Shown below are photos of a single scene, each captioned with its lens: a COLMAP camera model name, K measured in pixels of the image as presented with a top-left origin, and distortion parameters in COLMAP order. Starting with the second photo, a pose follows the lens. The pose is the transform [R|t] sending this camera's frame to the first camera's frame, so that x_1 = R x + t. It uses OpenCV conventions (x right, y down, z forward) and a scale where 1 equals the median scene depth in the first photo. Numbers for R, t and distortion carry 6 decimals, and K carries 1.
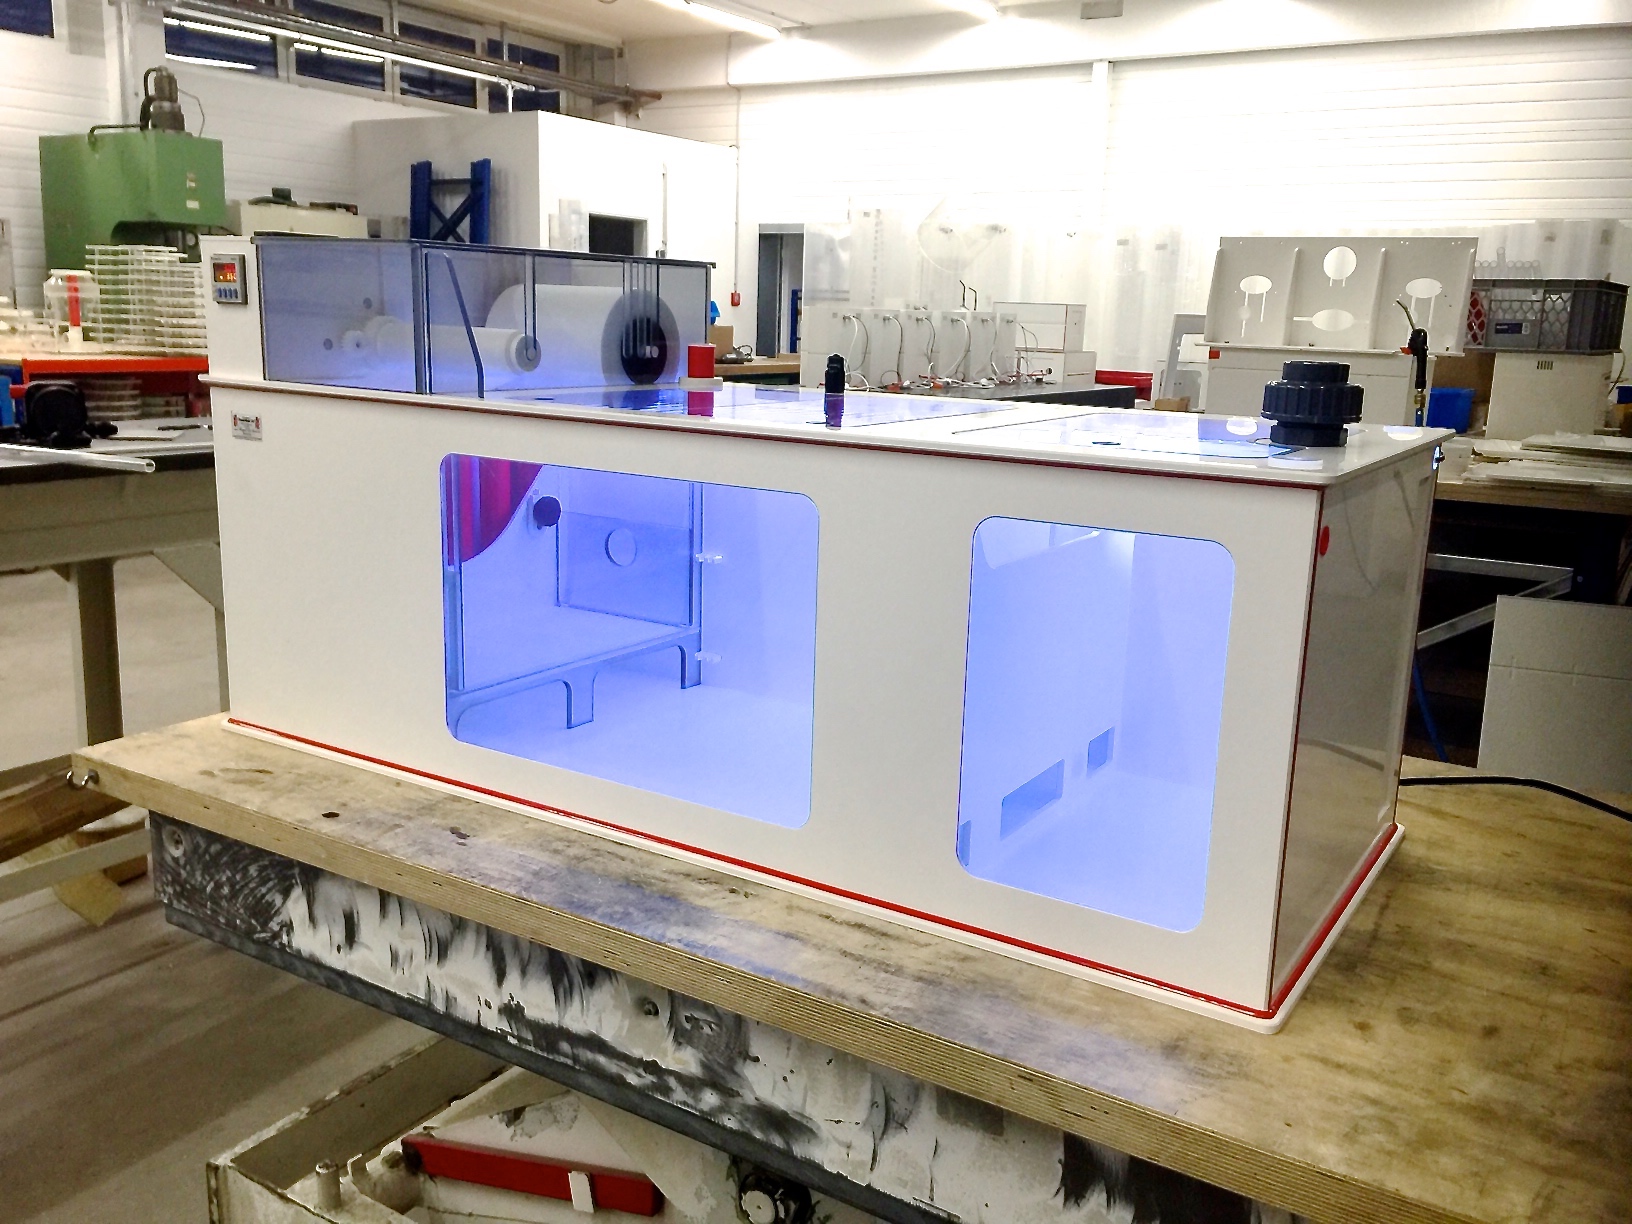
lens RADIAL K [[1410.8, 0, 822.8], [0, 1410.8, 606.9], [0, 0, 1]] dist [0.049761, -0.067638]
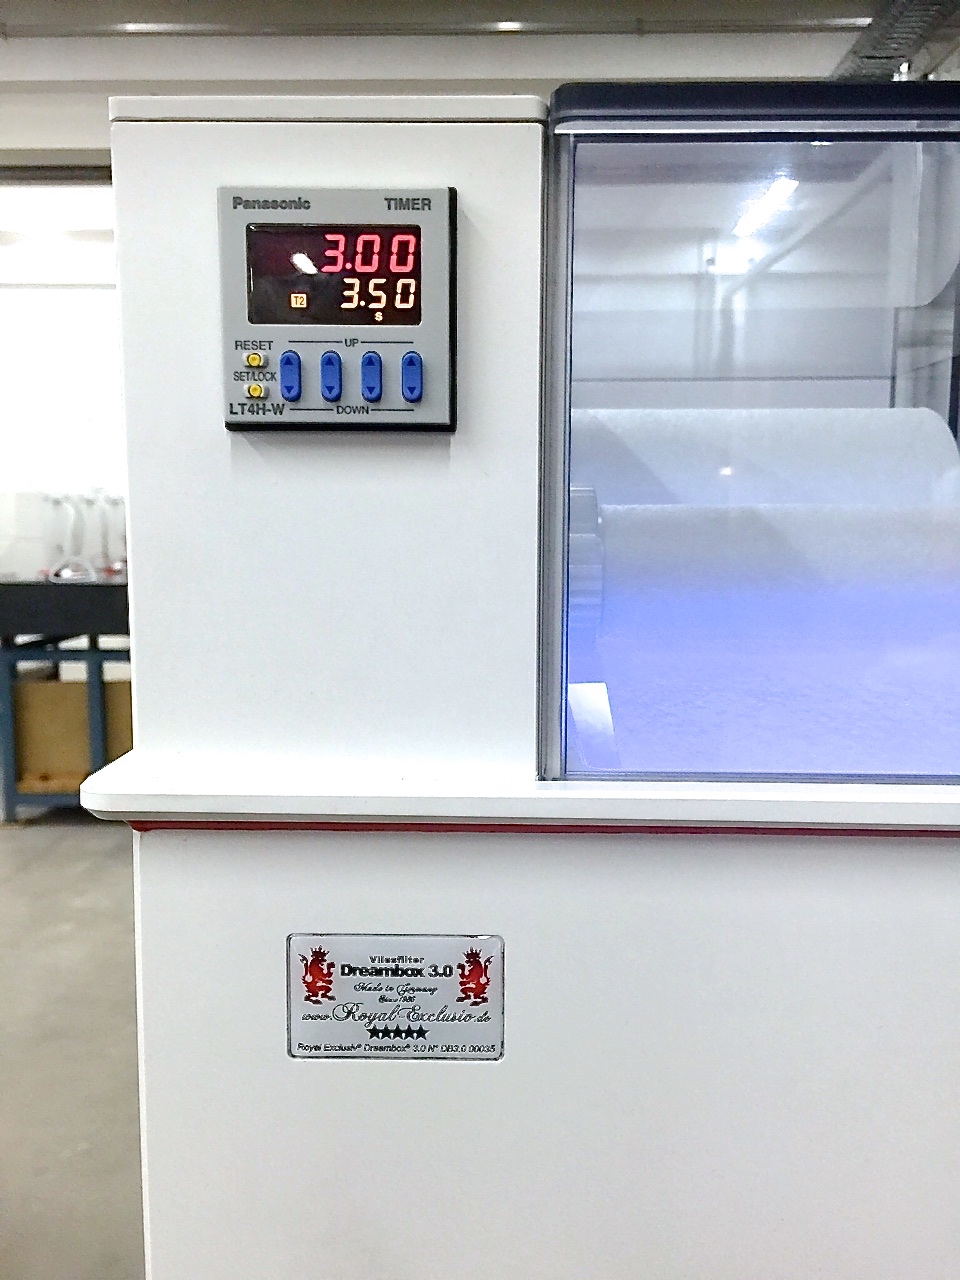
lens RADIAL K [[1106.5, 0, 481.8], [0, 1106.5, 645.8], [0, 0, 1]] dist [0.049761, -0.067638]
pose [[0.857637, -0.086879, 0.506864, -0.479339], [0.129129, 0.990430, -0.048727, -0.171852], [-0.497780, 0.107241, 0.860648, 0.846271]]
